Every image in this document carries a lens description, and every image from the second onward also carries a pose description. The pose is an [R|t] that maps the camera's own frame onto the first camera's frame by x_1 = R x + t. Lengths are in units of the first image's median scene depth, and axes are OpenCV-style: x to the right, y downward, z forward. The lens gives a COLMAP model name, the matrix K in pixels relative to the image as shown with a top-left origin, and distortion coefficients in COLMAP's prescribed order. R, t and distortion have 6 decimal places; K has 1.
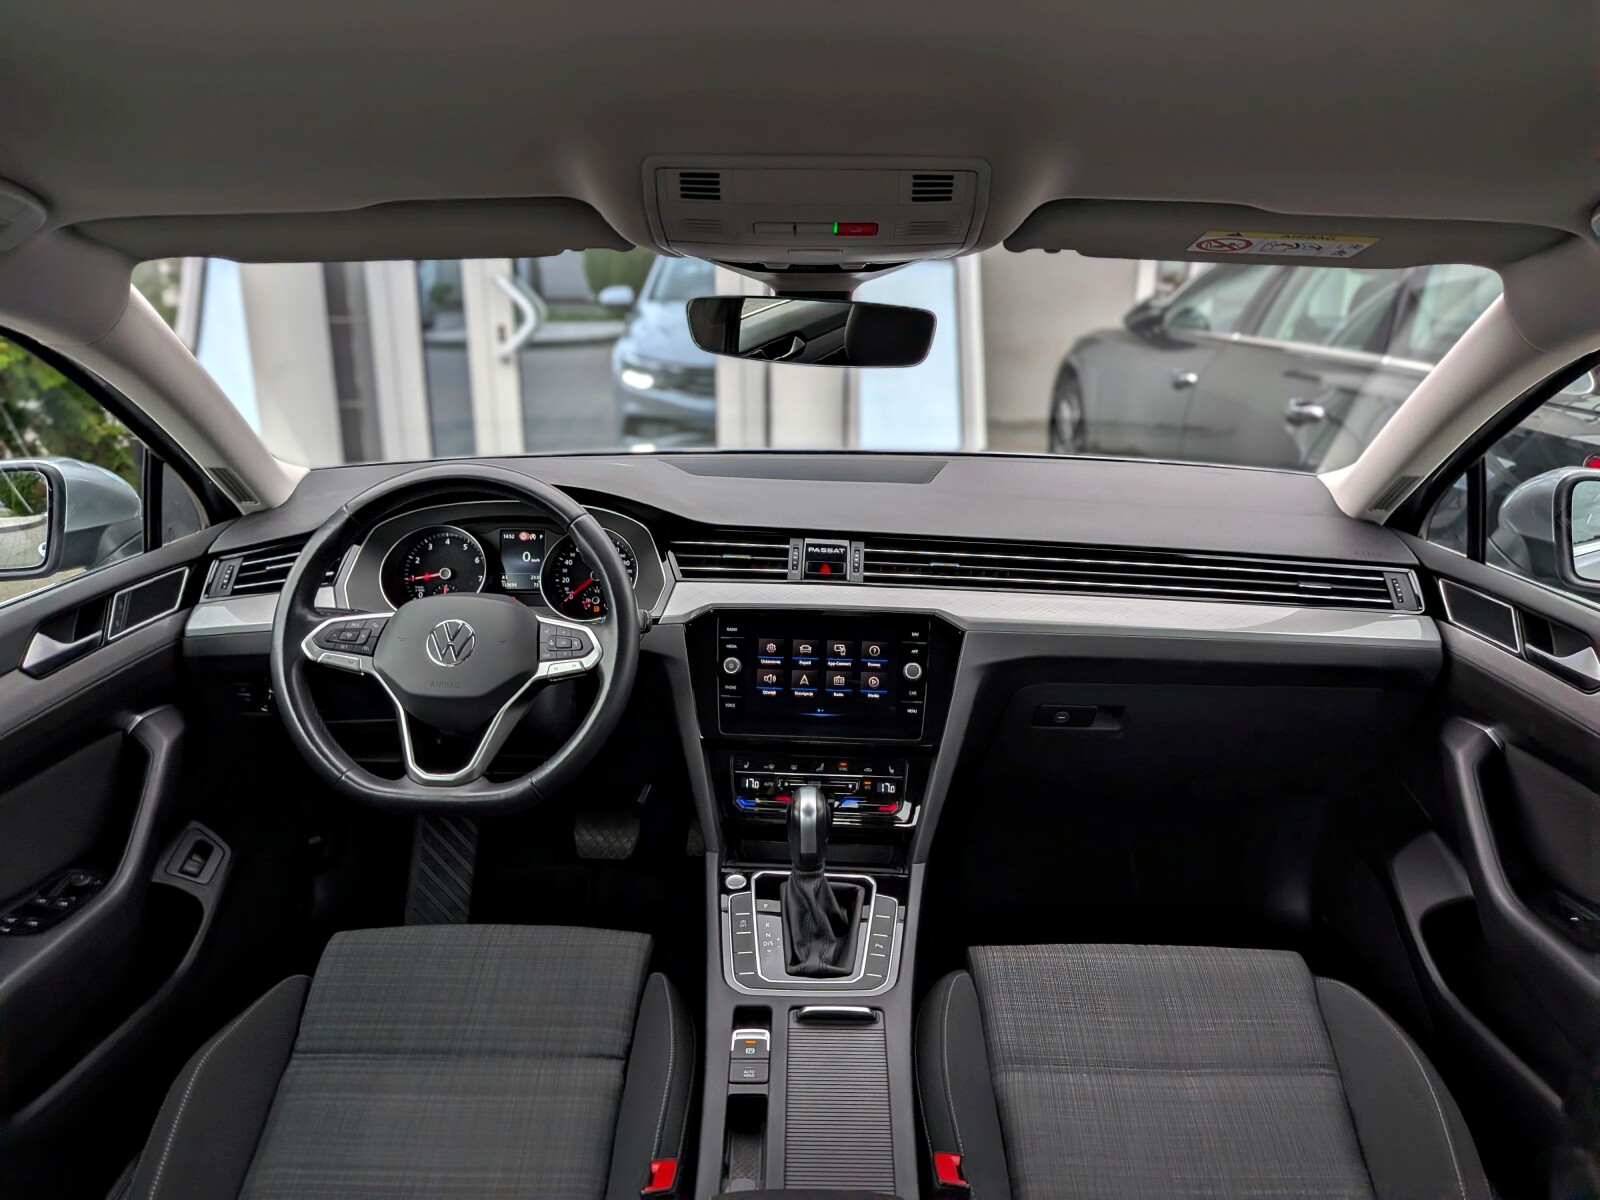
lens RADIAL K [[1160.1, 0, 808.8], [0, 1160.1, 583.8], [0, 0, 1]] dist [0.051631, -0.091953]
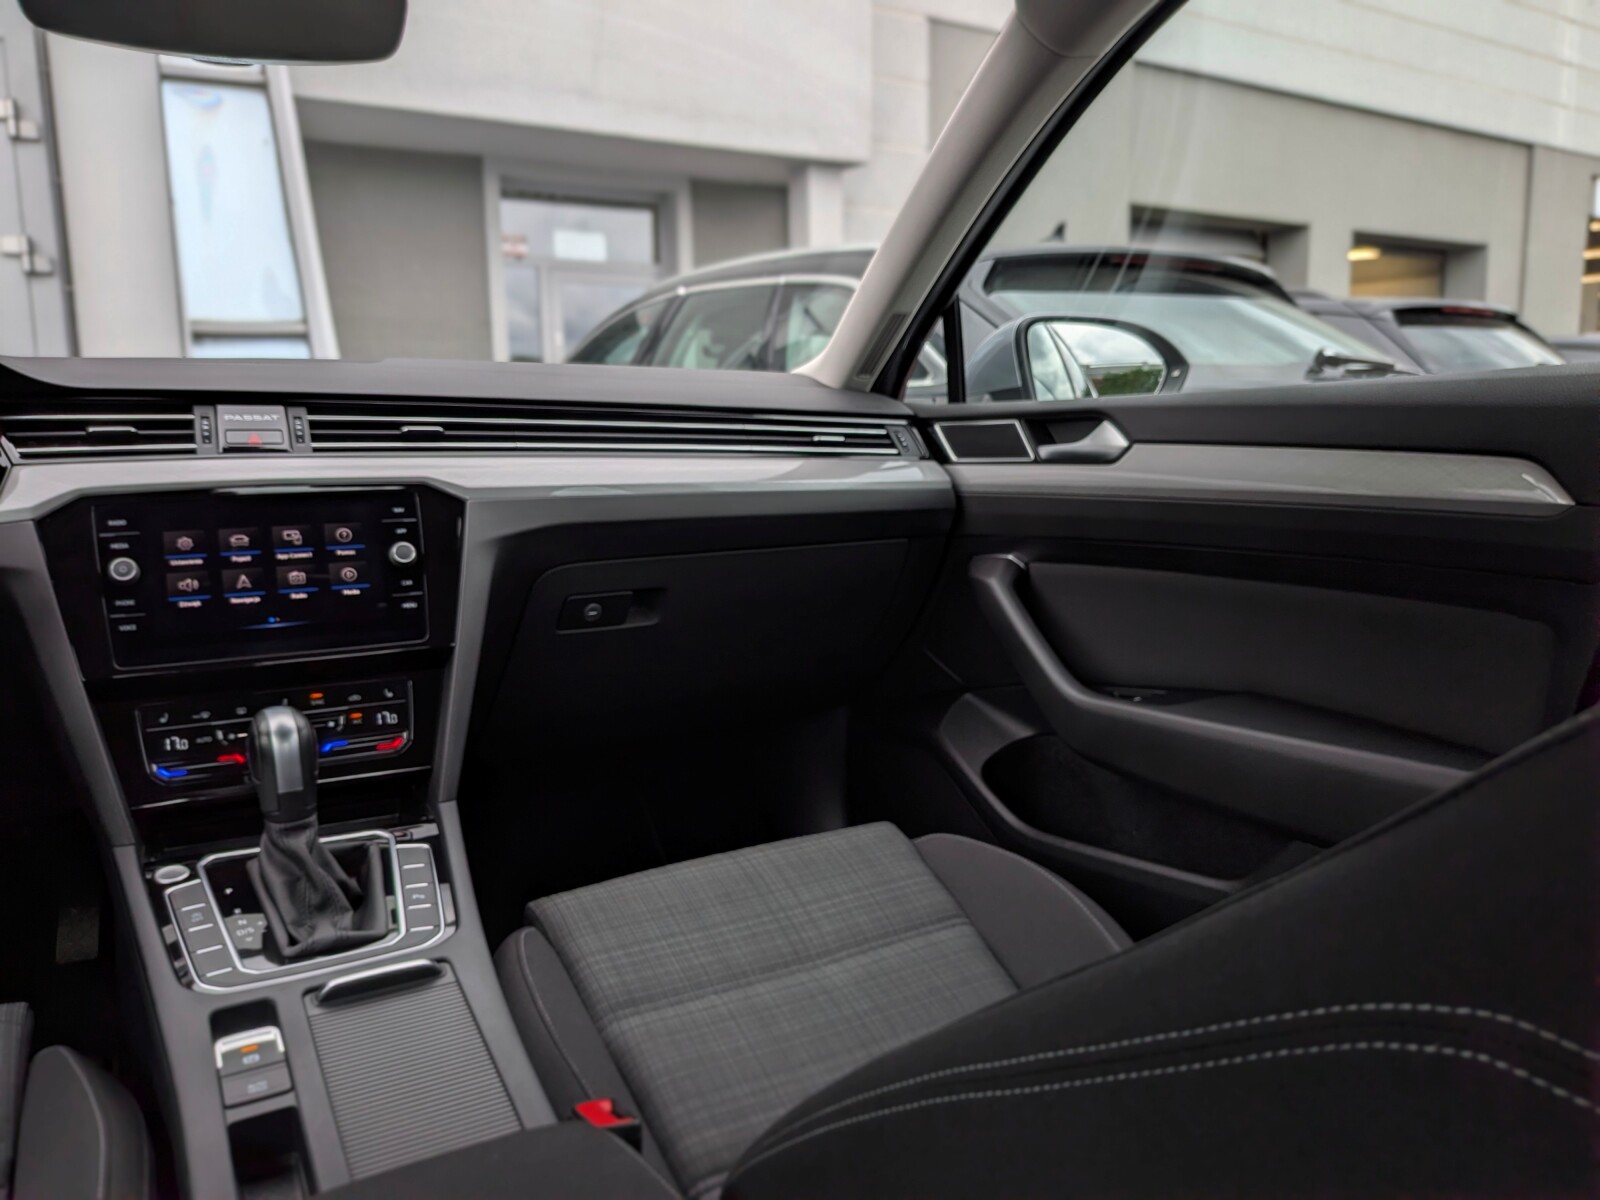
lens RADIAL K [[1160.1, 0, 789.8], [0, 1160.1, 599.0], [0, 0, 1]] dist [0.051631, -0.091953]
pose [[0.863619, -0.097278, 0.494672, -0.069391], [0.161678, 0.982823, -0.088990, 0.210223], [-0.477518, 0.156831, 0.864512, 0.232049]]
